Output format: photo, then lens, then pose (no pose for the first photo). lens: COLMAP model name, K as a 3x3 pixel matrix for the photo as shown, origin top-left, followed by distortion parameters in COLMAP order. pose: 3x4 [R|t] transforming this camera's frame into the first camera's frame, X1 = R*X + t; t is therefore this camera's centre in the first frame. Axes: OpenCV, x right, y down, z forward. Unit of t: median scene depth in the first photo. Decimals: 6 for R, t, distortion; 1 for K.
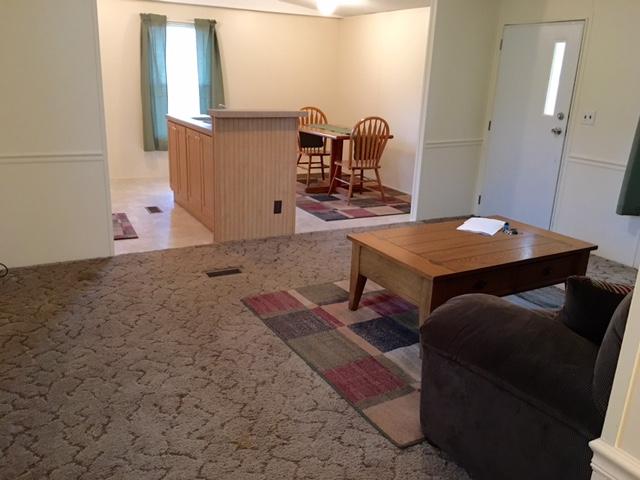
lens RADIAL K [[543.7, 0, 320.0], [0, 543.7, 240.0], [0, 0, 1]] dist [0.086442, -0.109334]
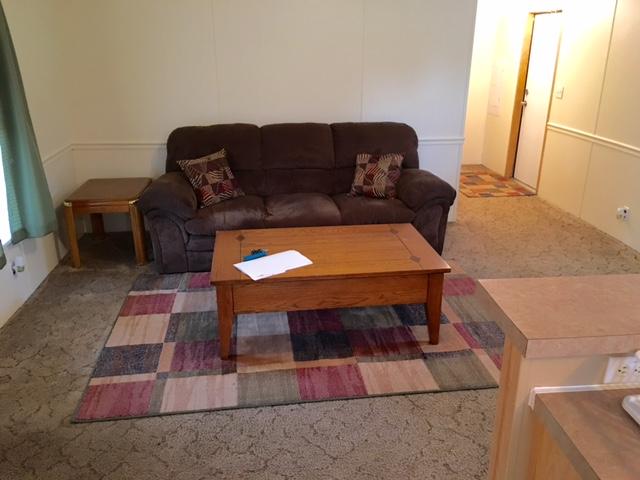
lens RADIAL K [[543.7, 0, 320.0], [0, 543.7, 240.0], [0, 0, 1]] dist [0.086442, -0.109334]
pose [[-0.921234, -0.177680, 0.346060, -0.055802], [0.070618, 0.798430, 0.597933, -0.626424], [-0.382545, 0.575274, -0.722993, 1.786198]]
